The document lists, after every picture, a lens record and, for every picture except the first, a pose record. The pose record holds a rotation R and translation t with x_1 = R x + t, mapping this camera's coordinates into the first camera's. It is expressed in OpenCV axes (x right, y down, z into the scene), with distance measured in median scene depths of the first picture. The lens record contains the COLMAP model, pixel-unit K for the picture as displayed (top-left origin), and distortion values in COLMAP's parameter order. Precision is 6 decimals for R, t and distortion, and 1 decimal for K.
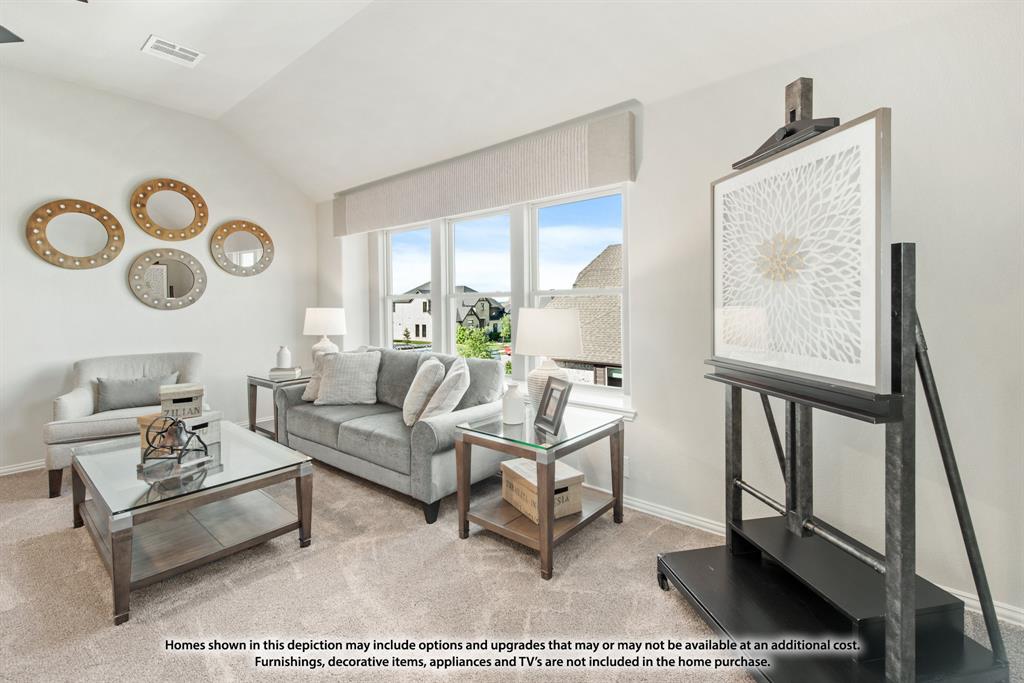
lens RADIAL K [[430.7, 0, 524.4], [0, 430.7, 303.5], [0, 0, 1]] dist [0.012309, -0.002663]
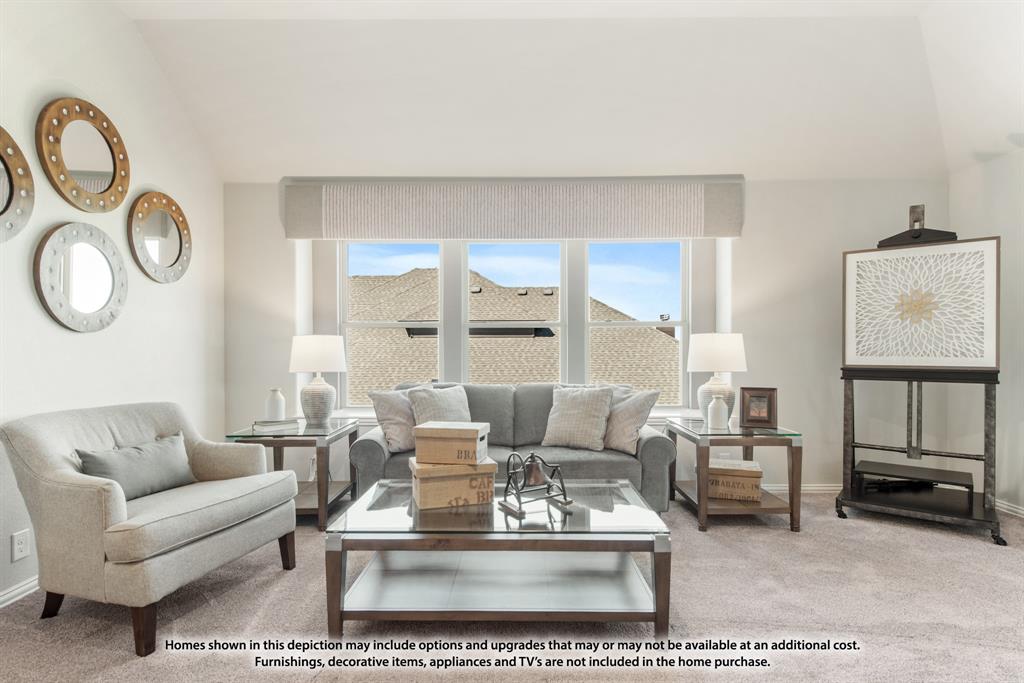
lens RADIAL K [[500.0, 0, 508.8], [0, 500.0, 349.5], [0, 0, 1]] dist [0.011962, -0.000791]
pose [[0.798019, 0.002760, 0.602627, -1.639399], [-0.004235, 0.999991, 0.001028, 0.072823], [-0.602618, -0.003372, 0.798023, 0.294988]]
